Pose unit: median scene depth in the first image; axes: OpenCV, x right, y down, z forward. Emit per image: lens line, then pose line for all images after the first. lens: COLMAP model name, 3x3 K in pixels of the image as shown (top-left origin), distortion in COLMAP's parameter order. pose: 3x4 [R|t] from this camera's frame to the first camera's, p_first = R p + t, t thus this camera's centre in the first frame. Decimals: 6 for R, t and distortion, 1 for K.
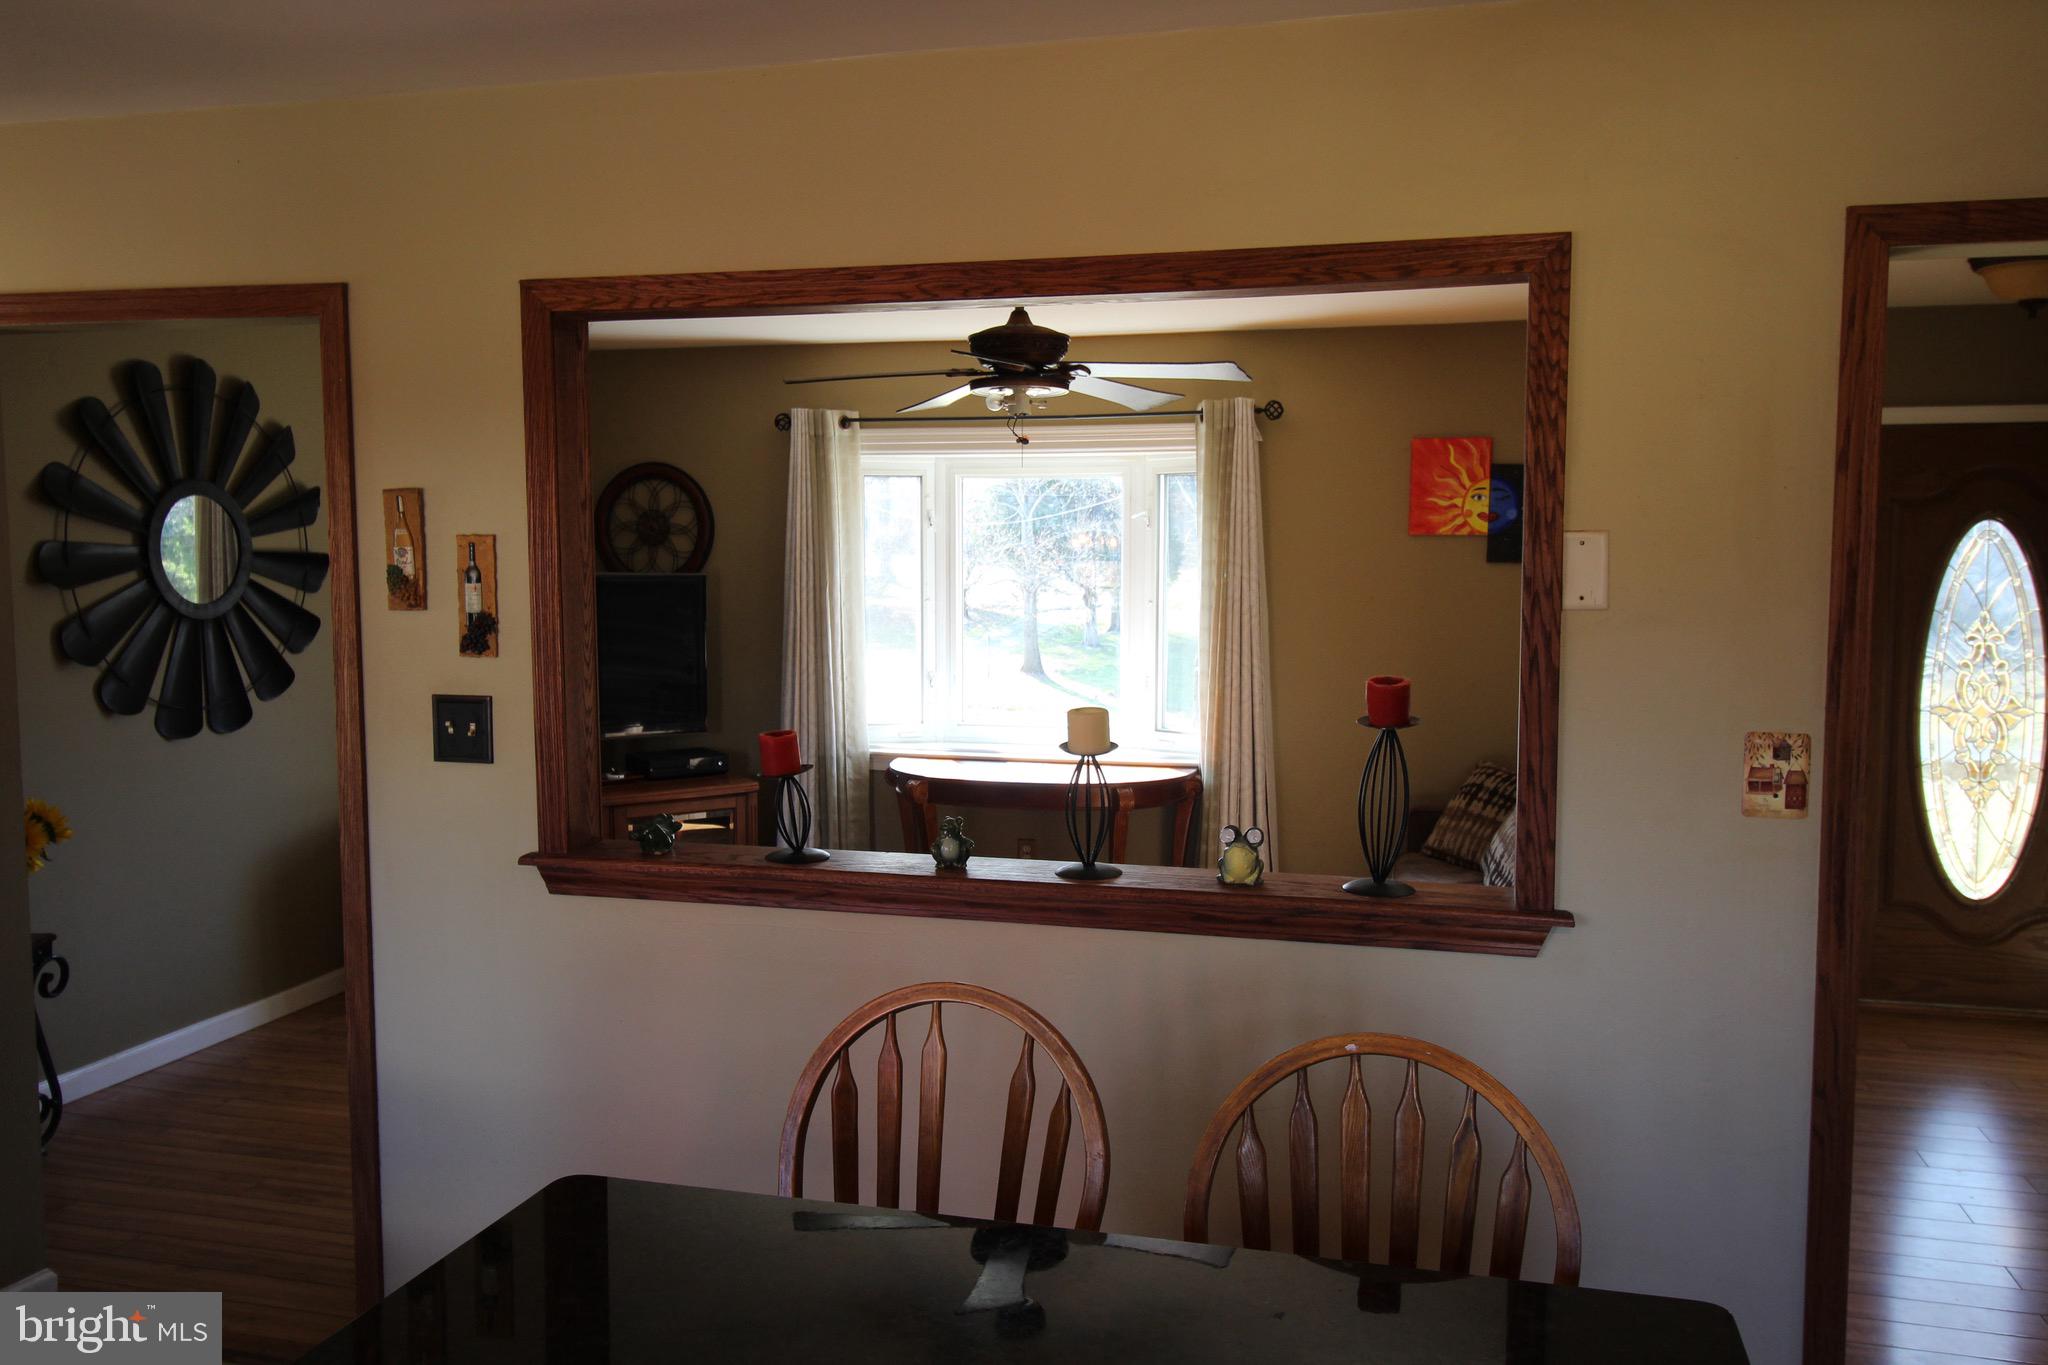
lens RADIAL K [[1614.8, 0, 1023.3], [0, 1614.8, 682.4], [0, 0, 1]] dist [0.000840, 0.016314]
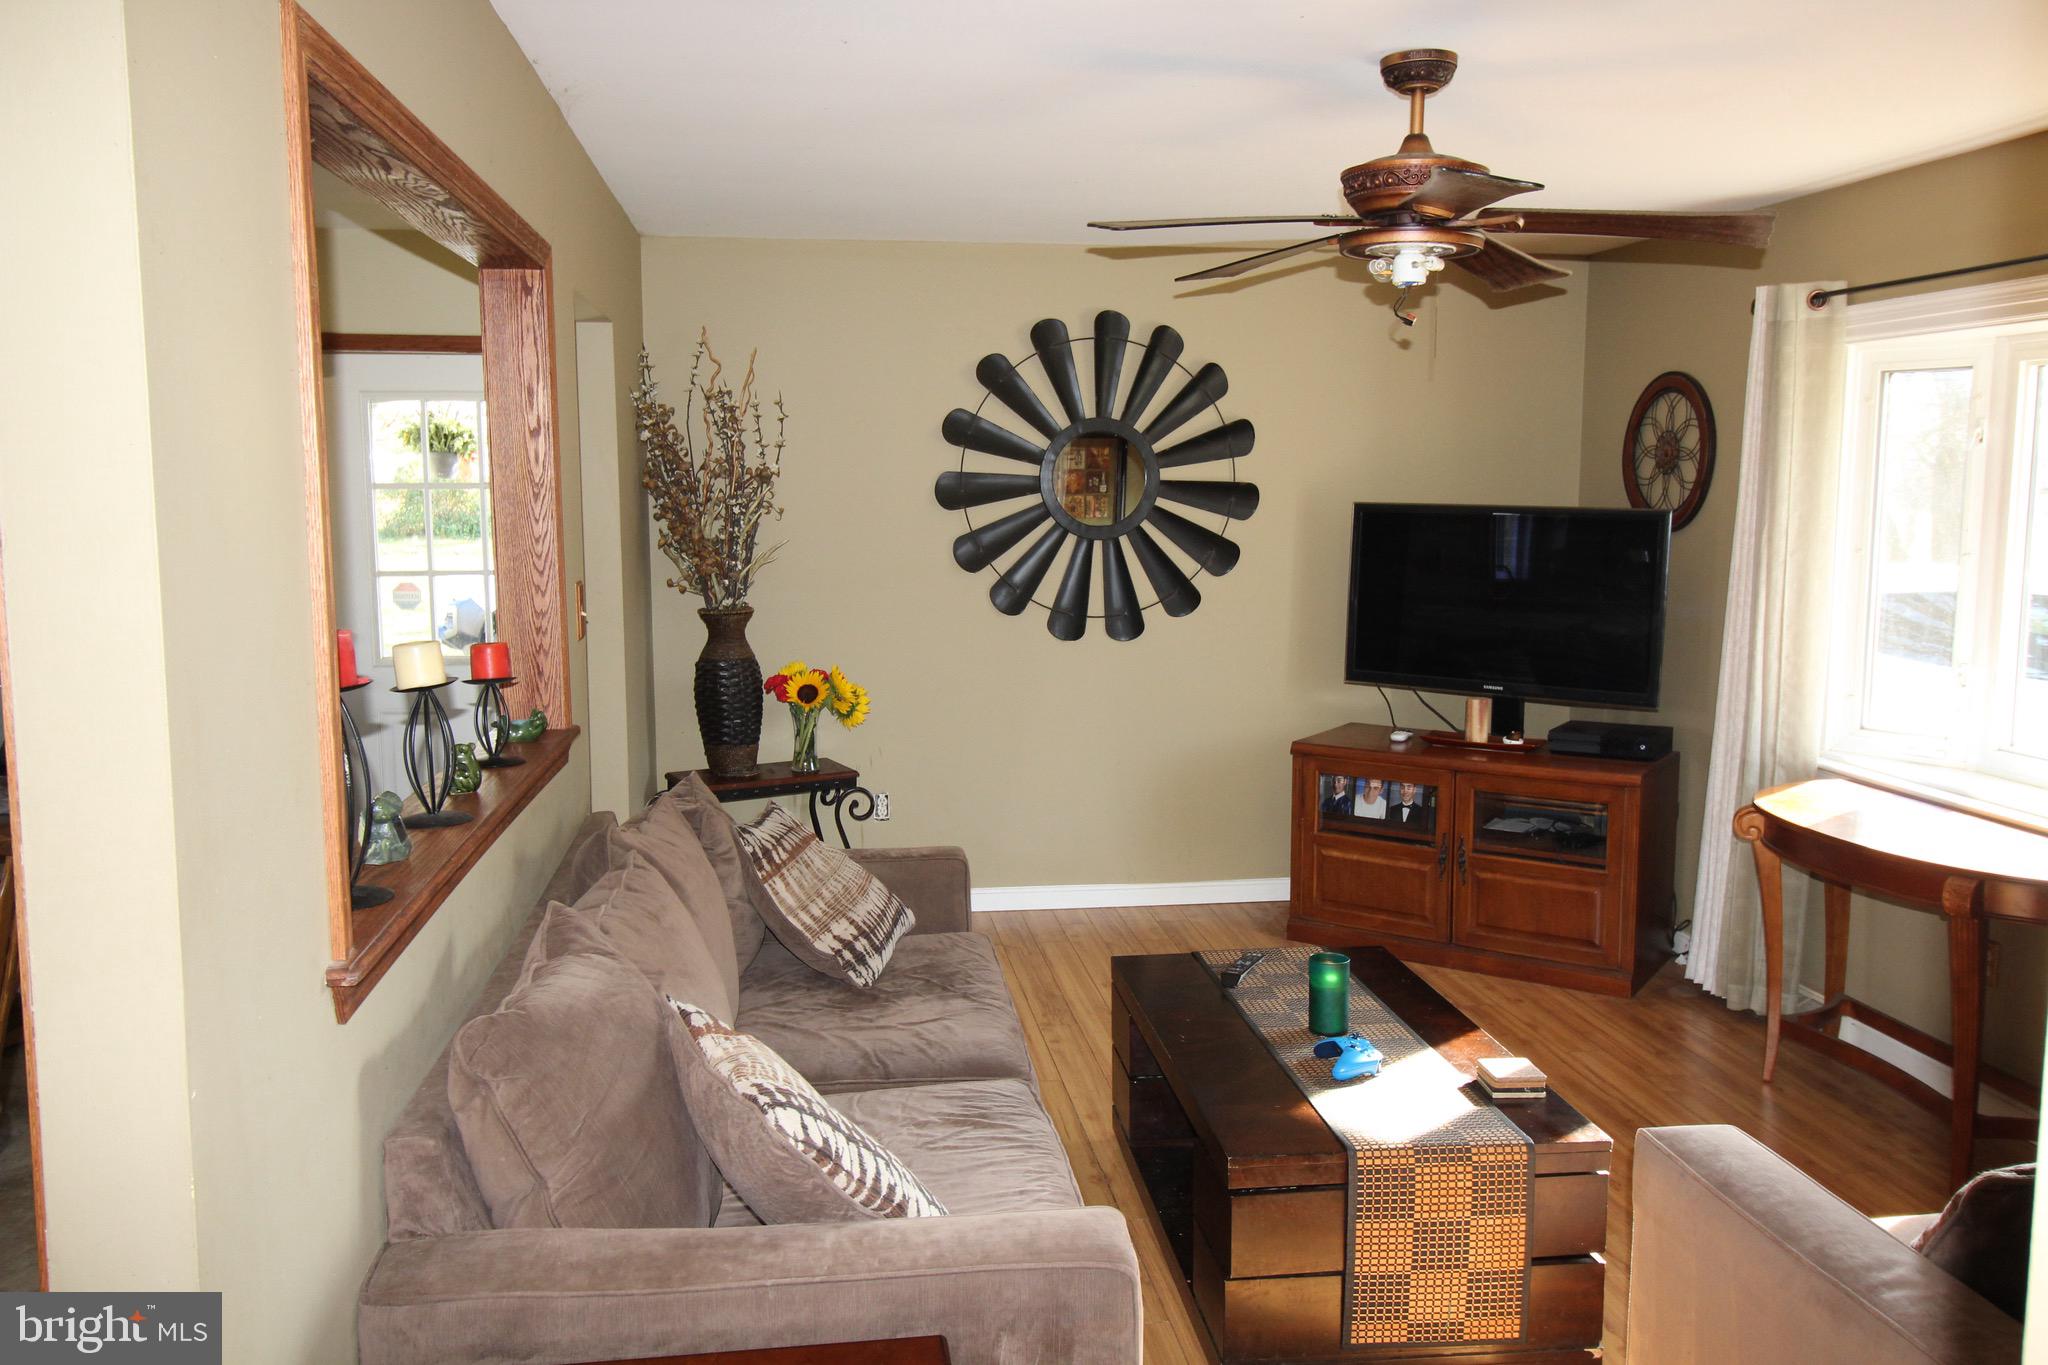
lens RADIAL K [[1614.8, 0, 1019.8], [0, 1614.8, 676.0], [0, 0, 1]] dist [0.000840, 0.016314]
pose [[0.386696, 0.109016, -0.915741, 0.462537], [-0.078267, 0.993285, 0.085197, -0.031492], [0.918880, 0.038727, 0.392632, 0.437043]]
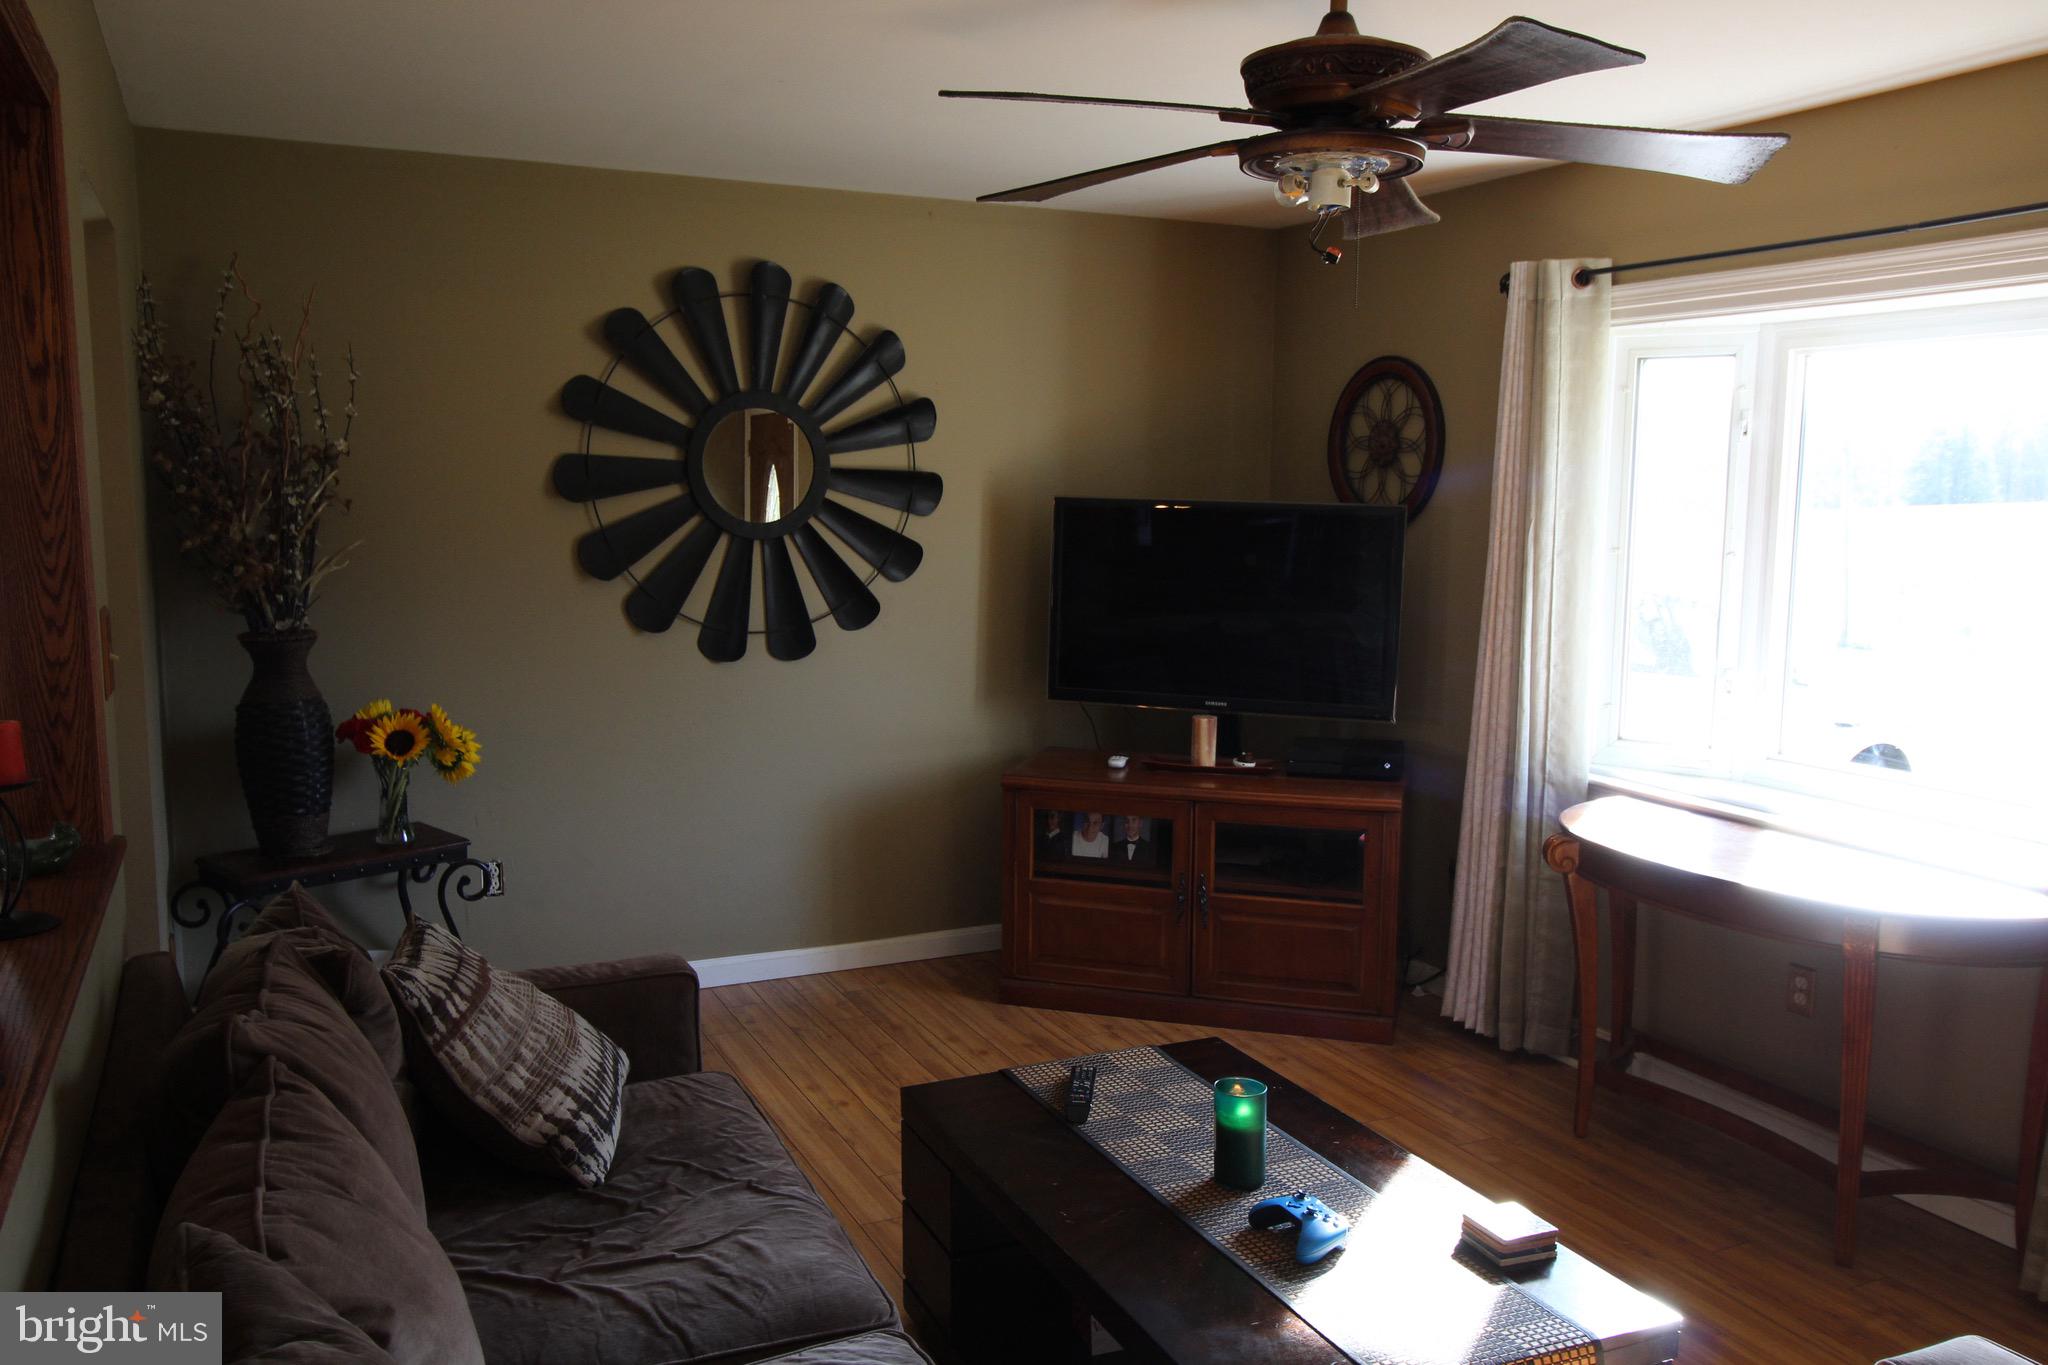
lens RADIAL K [[1614.8, 0, 1018.4], [0, 1614.8, 677.9], [0, 0, 1]] dist [0.000840, 0.016314]
pose [[0.648410, 0.096937, -0.755095, 0.275264], [-0.072851, 0.995209, 0.065205, -0.026885], [0.757798, 0.012730, 0.652365, 0.432870]]
